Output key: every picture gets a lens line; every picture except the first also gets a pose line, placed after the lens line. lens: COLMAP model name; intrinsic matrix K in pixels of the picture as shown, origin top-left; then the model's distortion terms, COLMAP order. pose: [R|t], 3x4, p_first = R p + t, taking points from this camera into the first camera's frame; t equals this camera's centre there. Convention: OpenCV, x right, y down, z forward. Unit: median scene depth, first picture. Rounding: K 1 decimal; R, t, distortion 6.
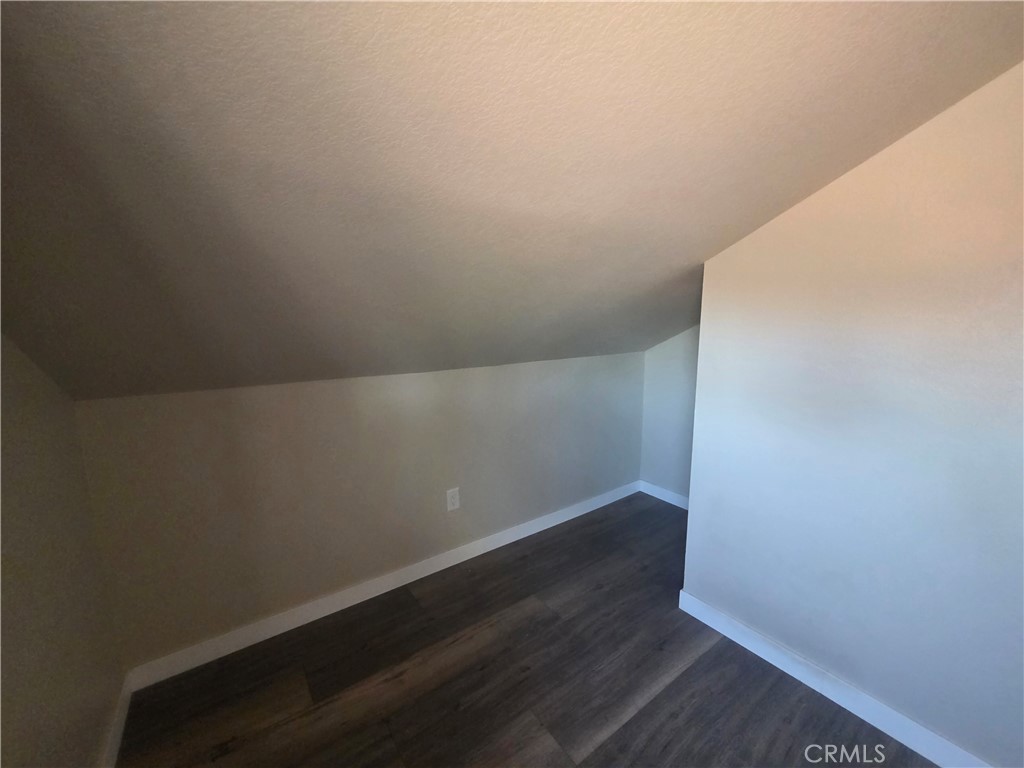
lens RADIAL K [[409.5, 0, 508.8], [0, 409.5, 383.6], [0, 0, 1]] dist [-0.000778, 0.000065]
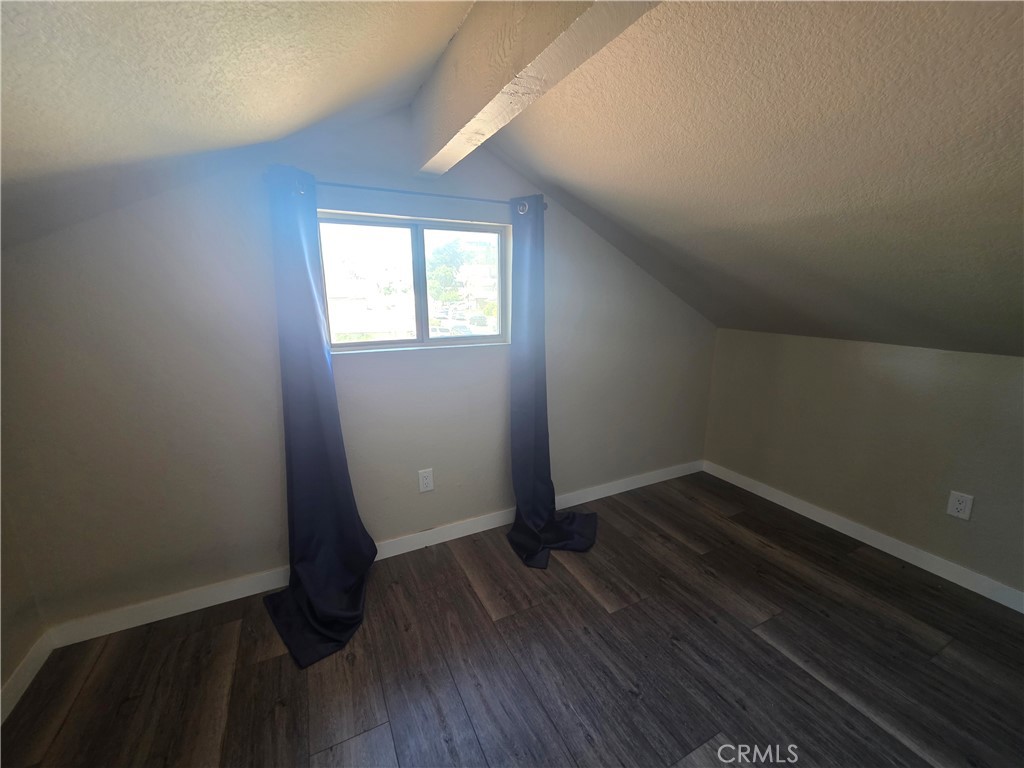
lens RADIAL K [[409.5, 0, 508.8], [0, 409.5, 383.6], [0, 0, 1]] dist [-0.000778, 0.000065]
pose [[-0.158322, 0.225512, -0.961290, 1.098238], [-0.155322, 0.955760, 0.249796, -0.040332], [0.975094, 0.188857, -0.116291, 0.179353]]
